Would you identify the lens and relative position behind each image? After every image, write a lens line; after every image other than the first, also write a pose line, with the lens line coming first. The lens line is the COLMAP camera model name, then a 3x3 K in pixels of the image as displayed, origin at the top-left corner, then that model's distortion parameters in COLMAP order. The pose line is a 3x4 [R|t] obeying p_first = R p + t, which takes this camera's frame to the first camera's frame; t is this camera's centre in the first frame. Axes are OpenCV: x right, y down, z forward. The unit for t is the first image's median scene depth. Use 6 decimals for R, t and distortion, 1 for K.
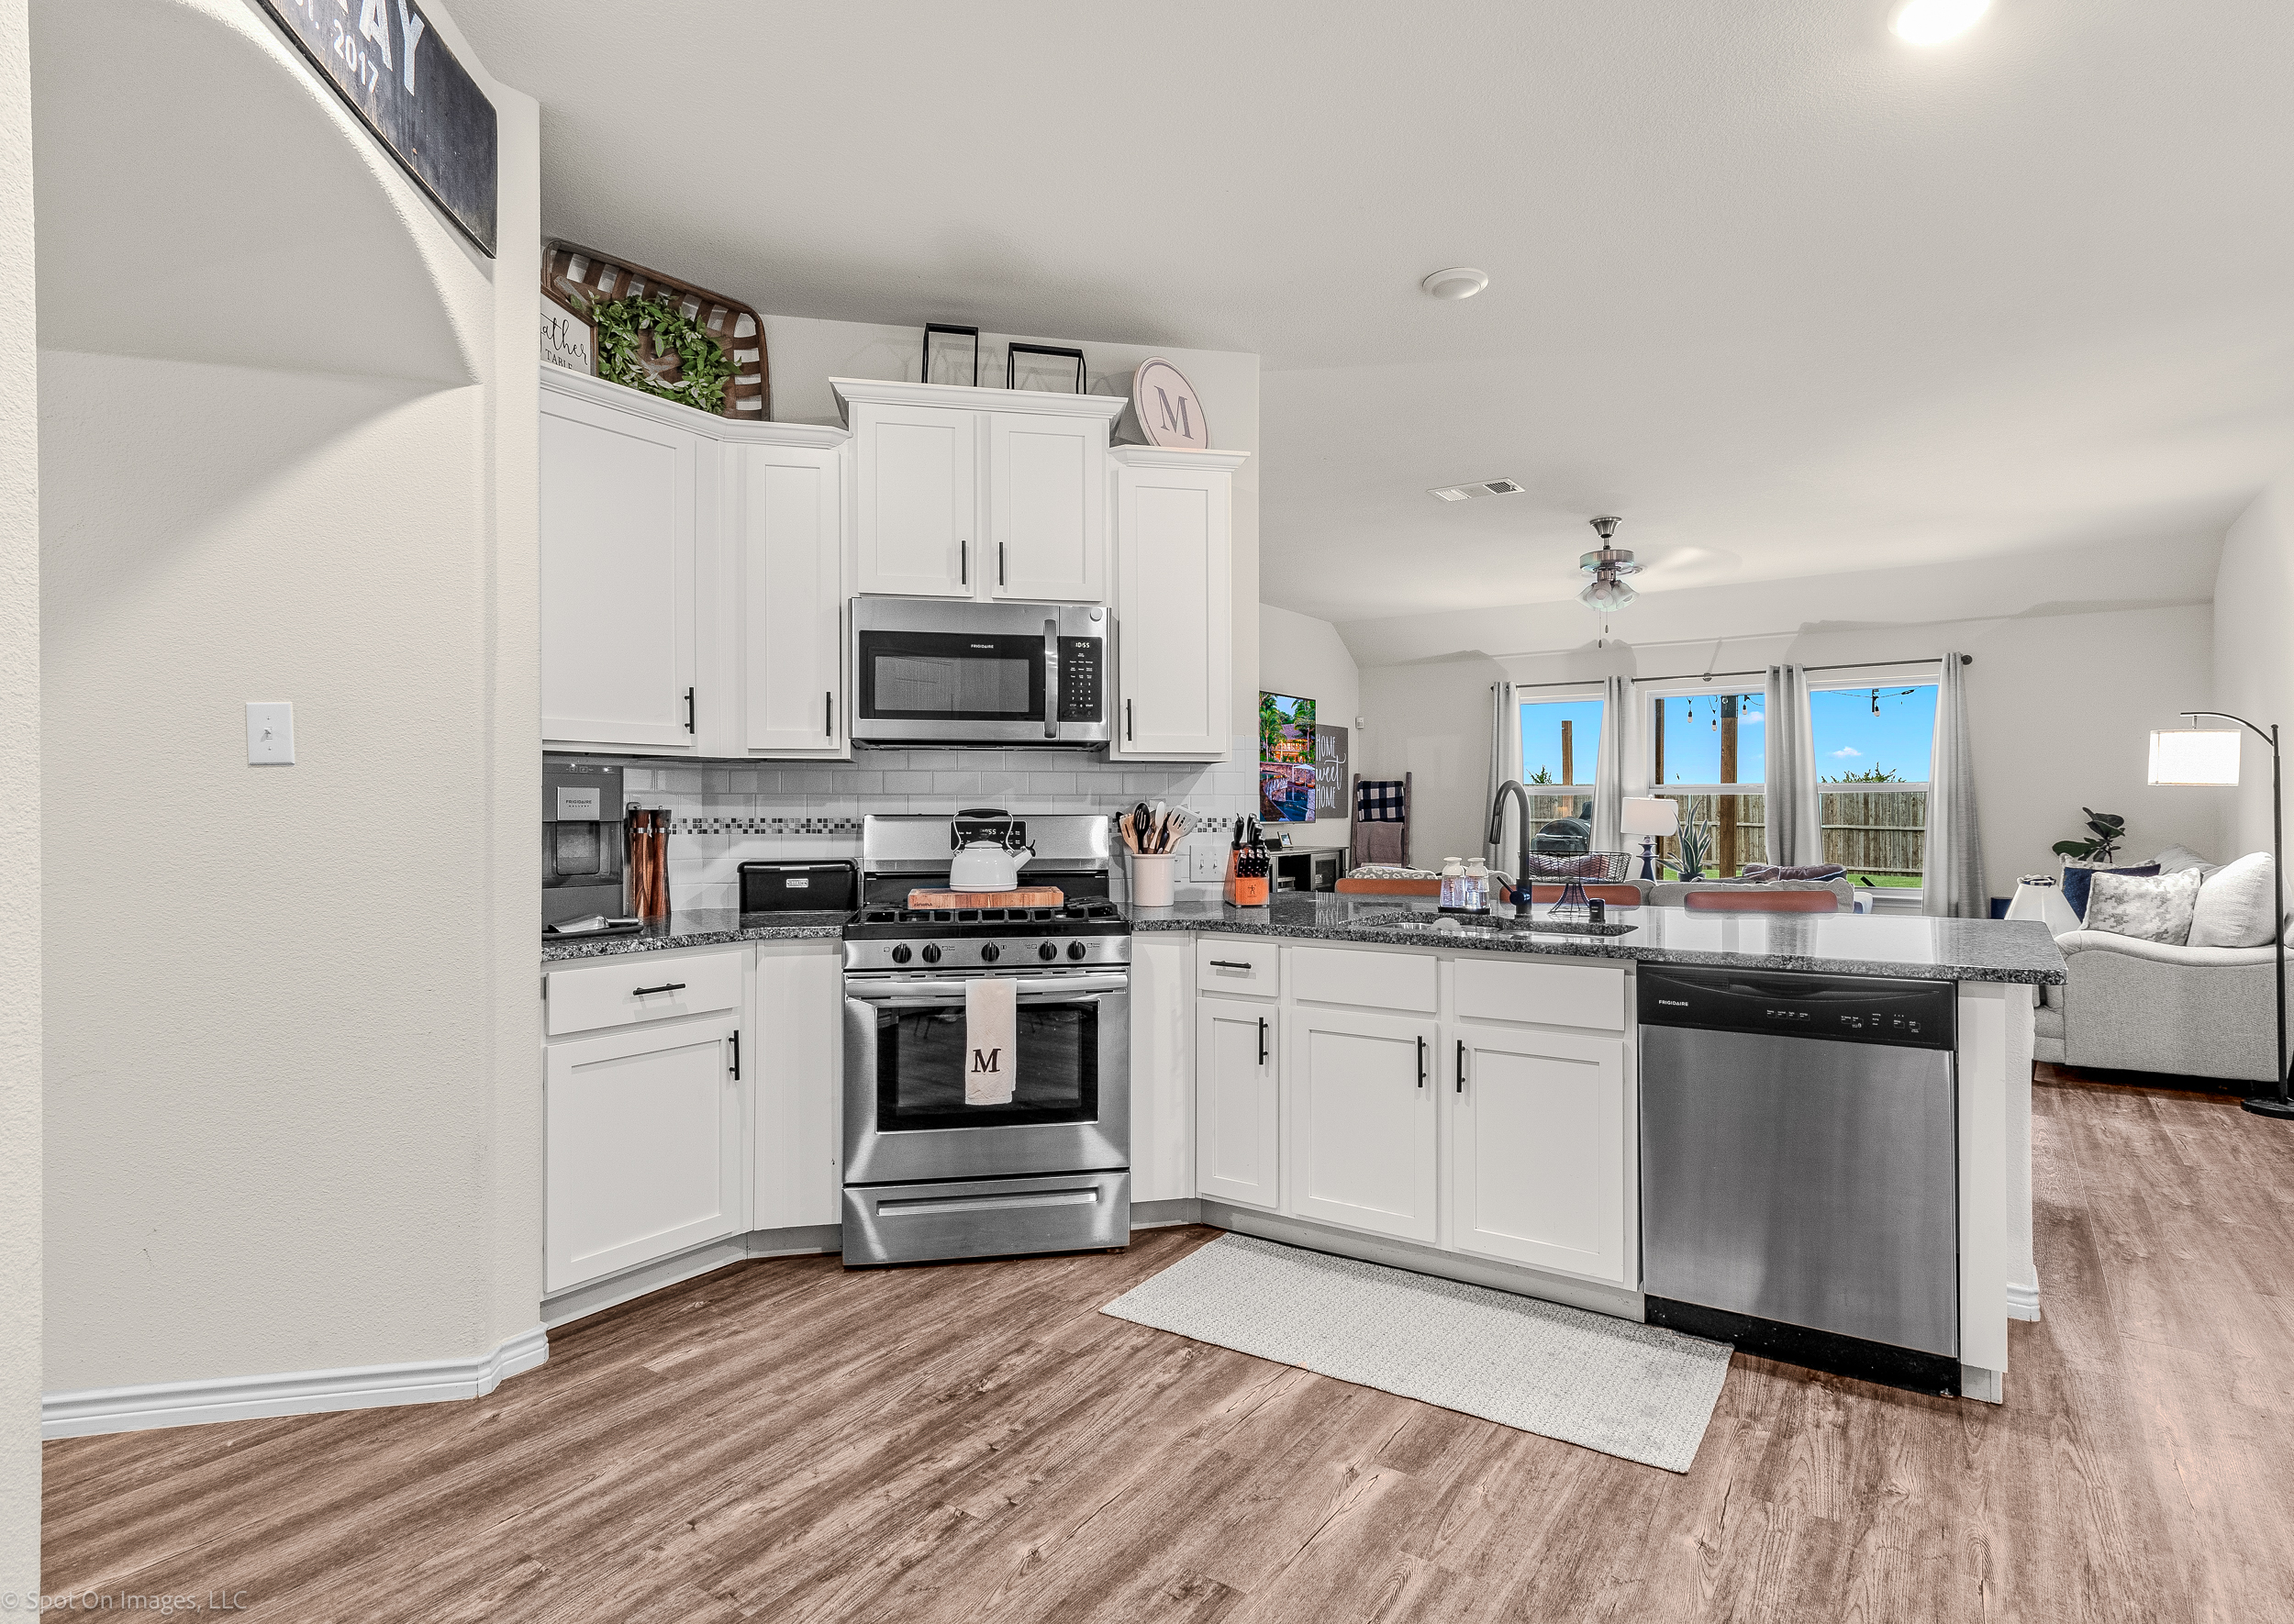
lens RADIAL K [[1162.4, 0, 1206.5], [0, 1162.4, 817.7], [0, 0, 1]] dist [0.001986, 0.003482]
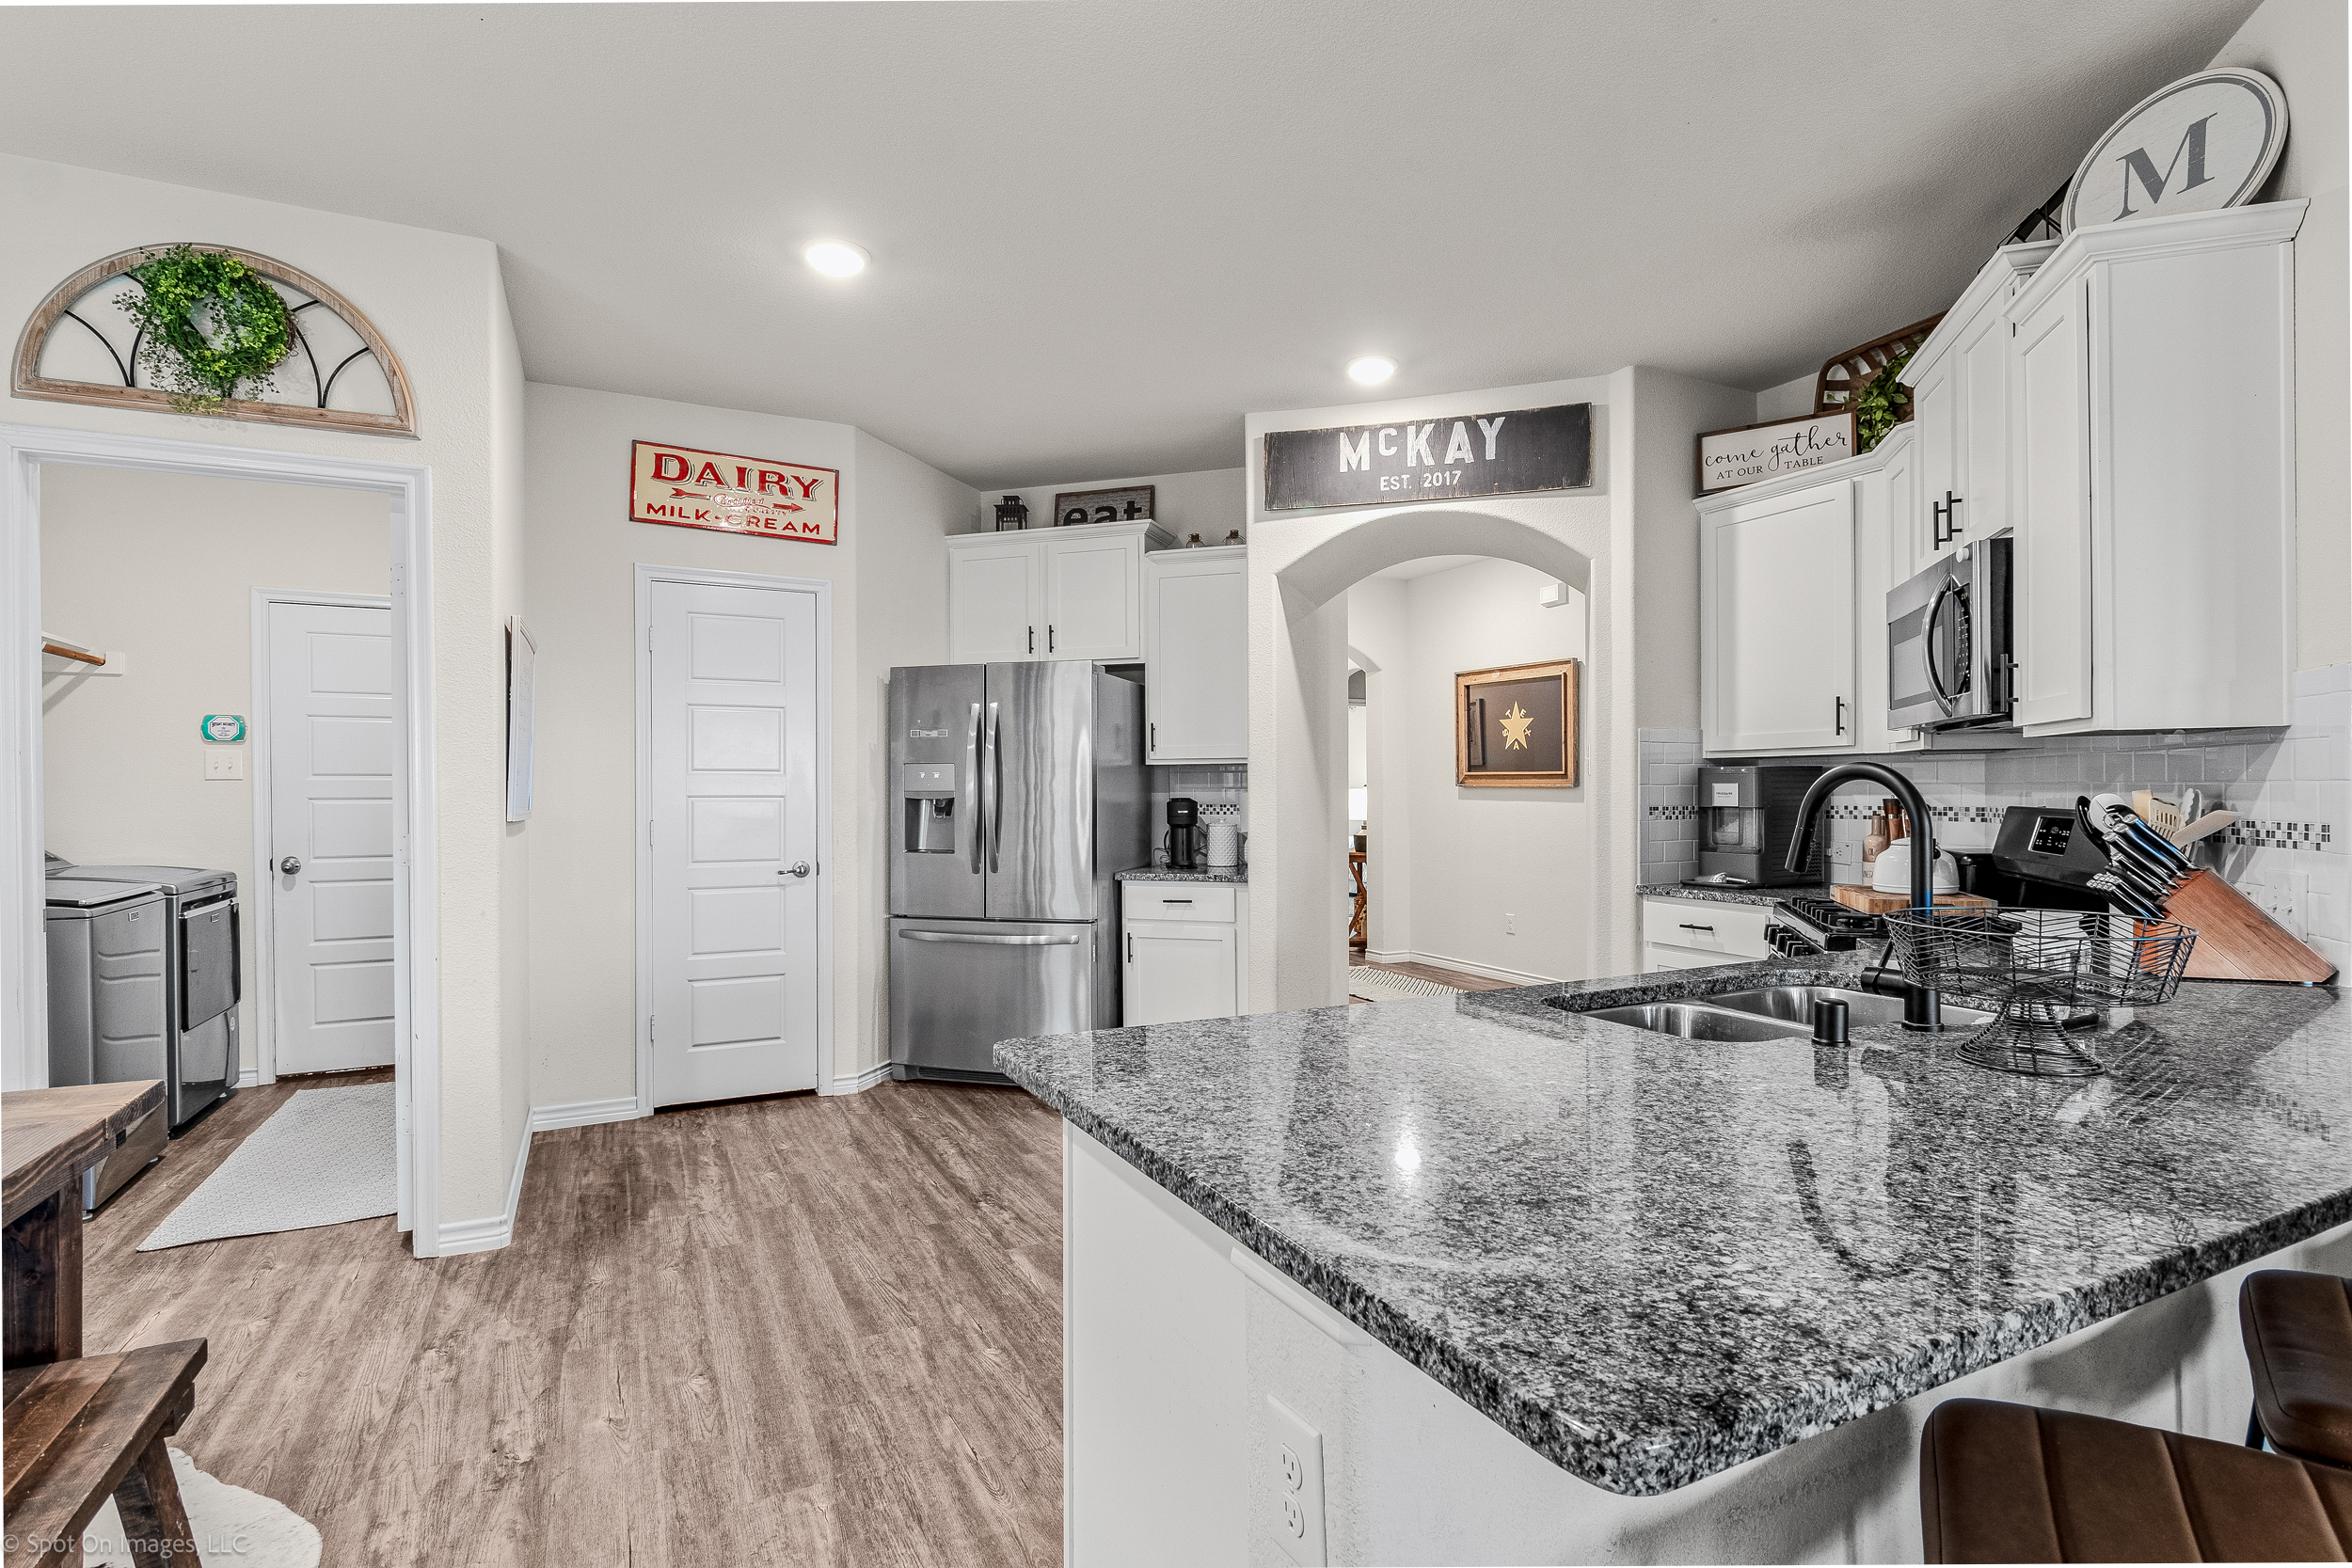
lens RADIAL K [[1166.3, 0, 1218.7], [0, 1166.3, 800.5], [0, 0, 1]] dist [-0.002820, -0.003548]
pose [[-0.484945, 0.010300, -0.874484, 0.846242], [-0.000280, 0.999929, 0.011933, -0.018848], [0.874545, 0.006032, -0.484907, 0.958360]]
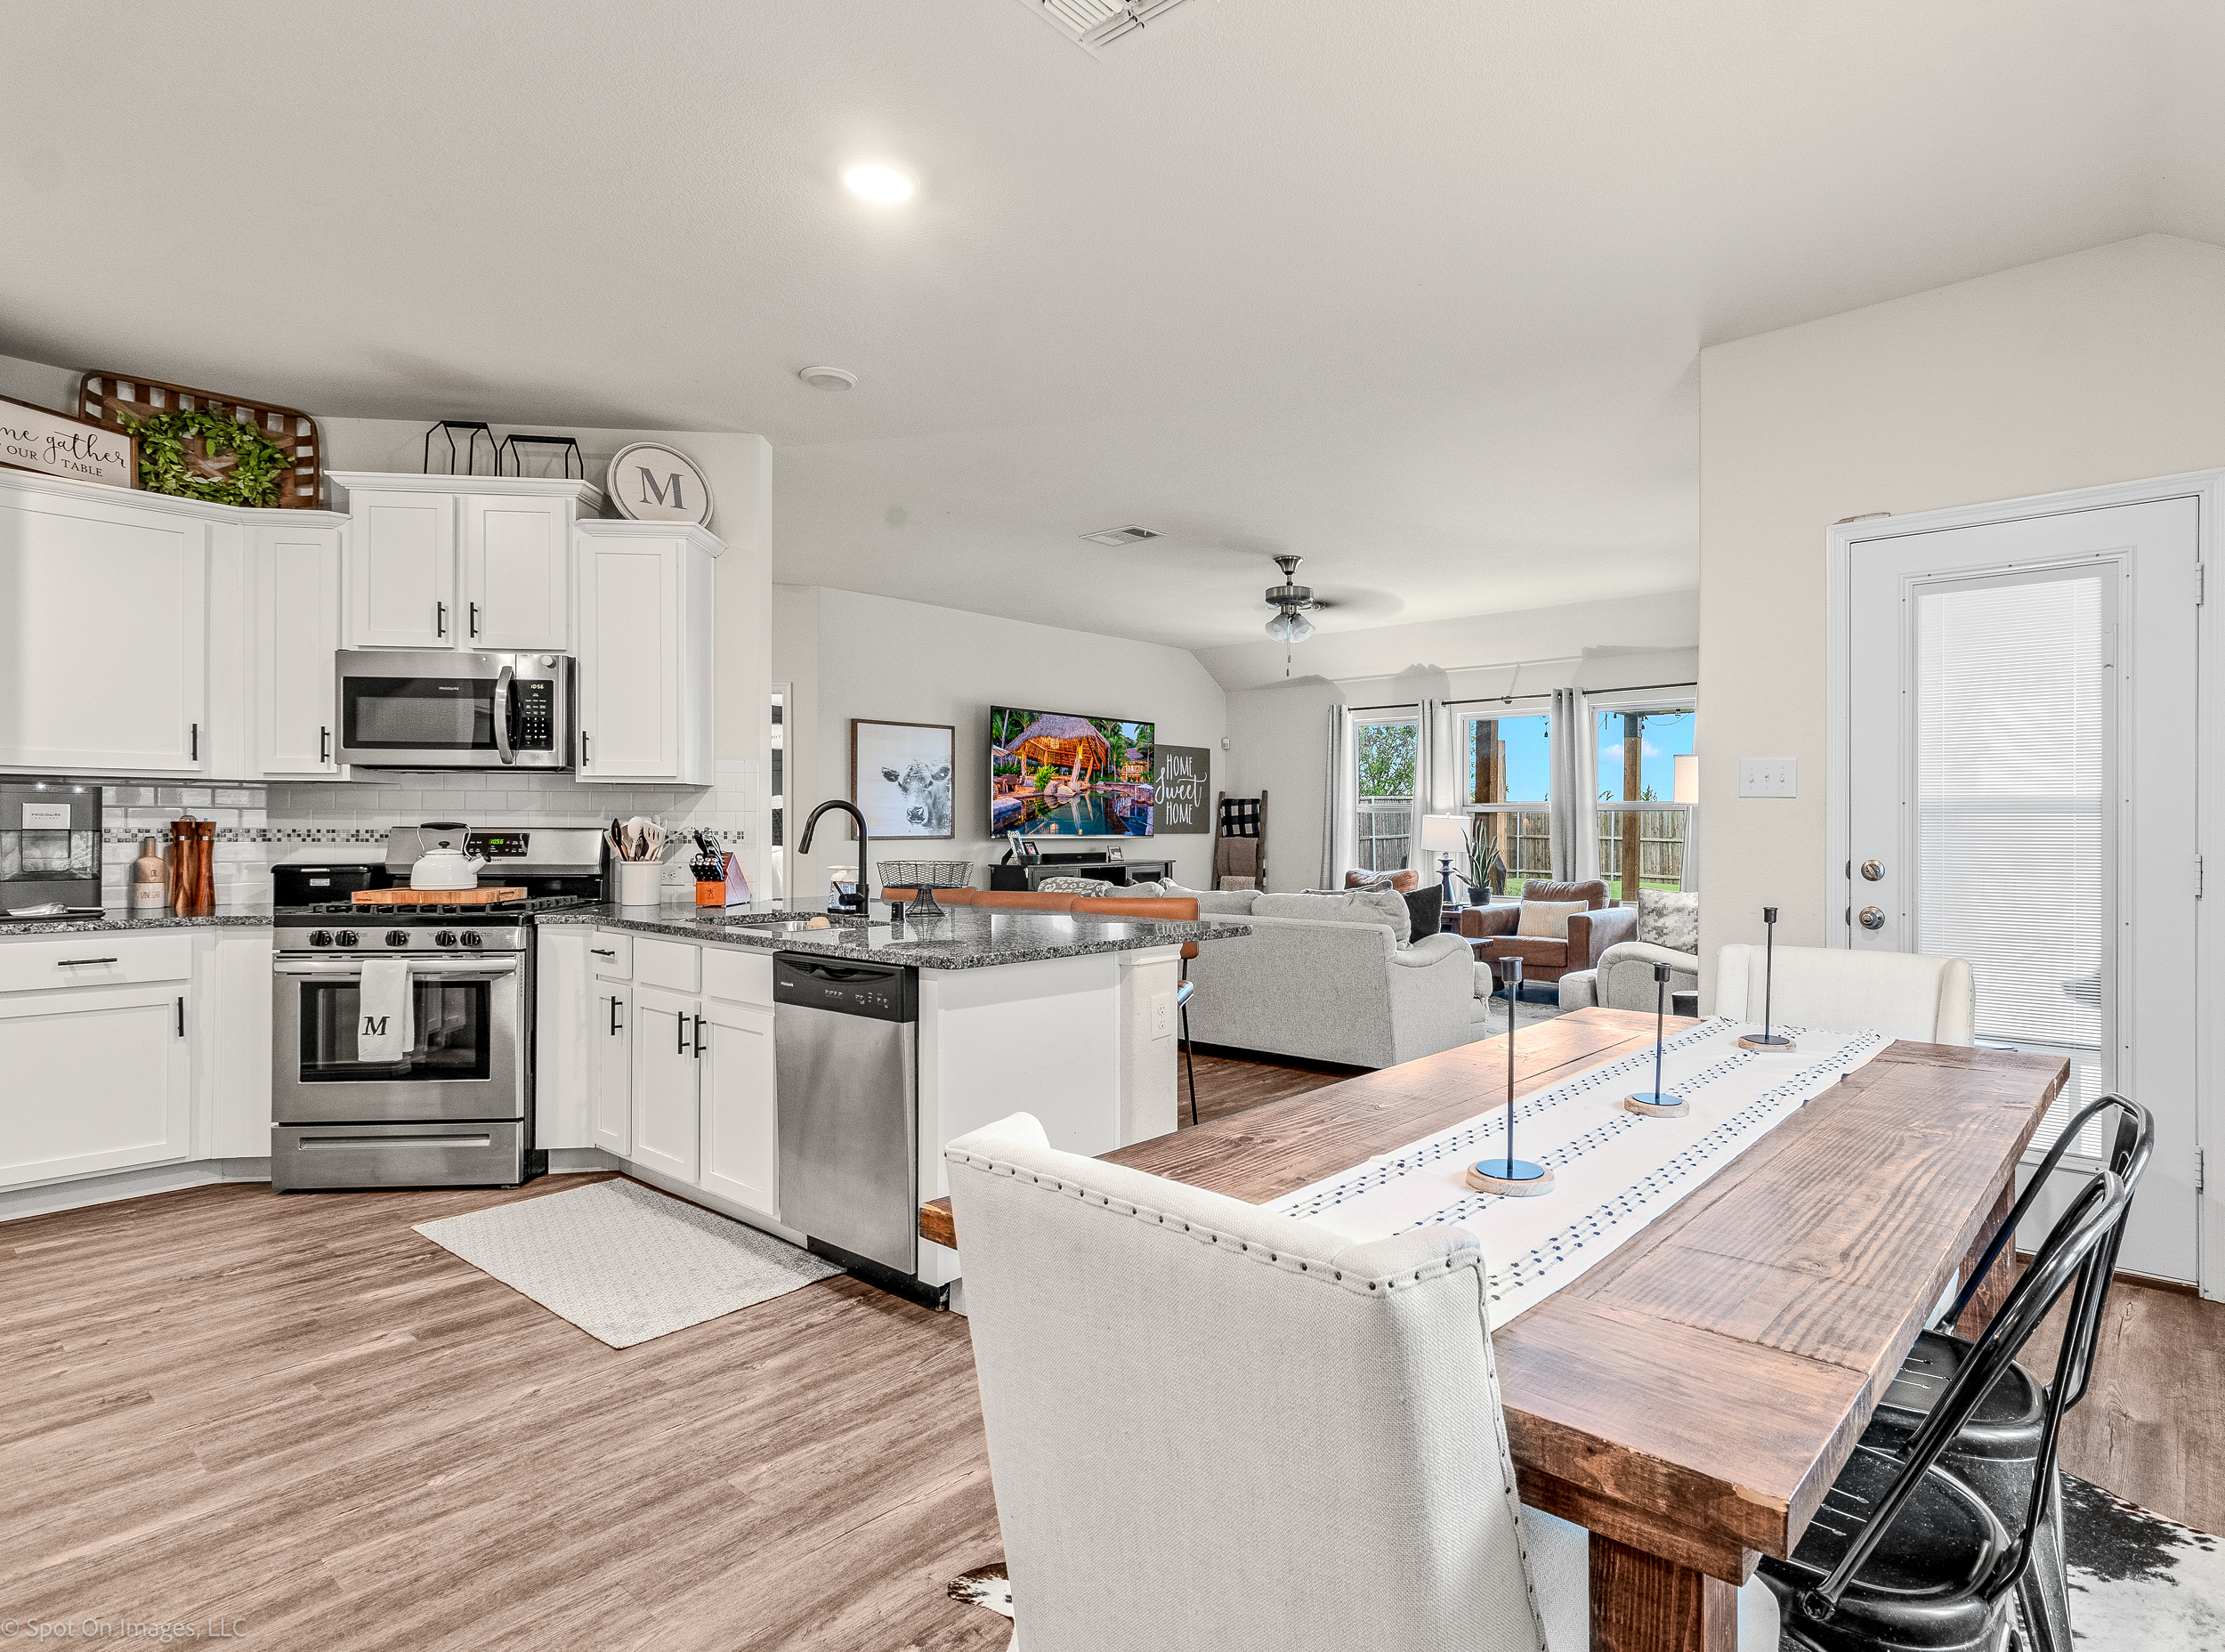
lens RADIAL K [[1145.3, 0, 1248.1], [0, 1145.3, 825.7], [0, 0, 1]] dist [0.002633, -0.000425]
pose [[0.995599, 0.005069, -0.093575, 0.748399], [-0.005689, 0.999964, -0.006356, -0.001144], [0.093539, 0.006861, 0.995592, -0.112856]]
